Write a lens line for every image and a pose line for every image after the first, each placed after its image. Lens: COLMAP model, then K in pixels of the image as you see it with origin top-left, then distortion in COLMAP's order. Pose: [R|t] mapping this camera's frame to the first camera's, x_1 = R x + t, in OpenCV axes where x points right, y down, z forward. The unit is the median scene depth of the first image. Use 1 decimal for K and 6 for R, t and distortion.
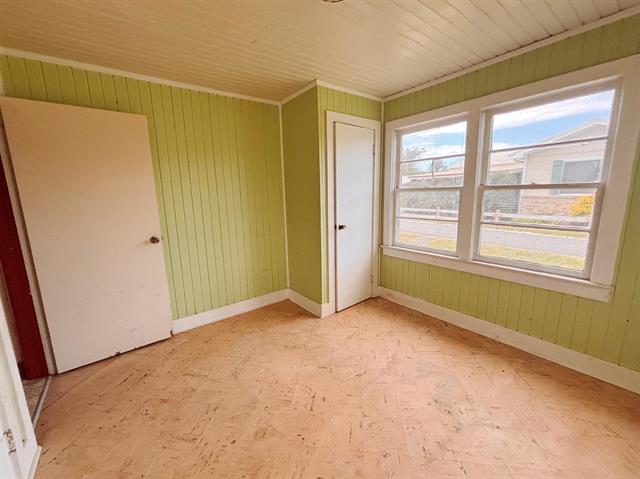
lens RADIAL K [[268.3, 0, 324.9], [0, 268.3, 239.3], [0, 0, 1]] dist [0.002020, 0.000819]
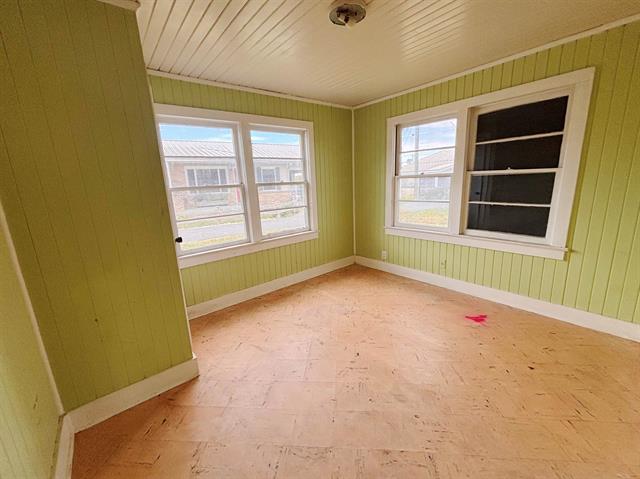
lens RADIAL K [[262.4, 0, 320.0], [0, 262.4, 239.5], [0, 0, 1]] dist [0.001938, -0.000115]
pose [[-0.040073, -0.192025, 0.980571, -0.742974], [0.224511, 0.954536, 0.196102, -0.116463], [-0.973647, 0.228008, 0.004861, 0.749696]]
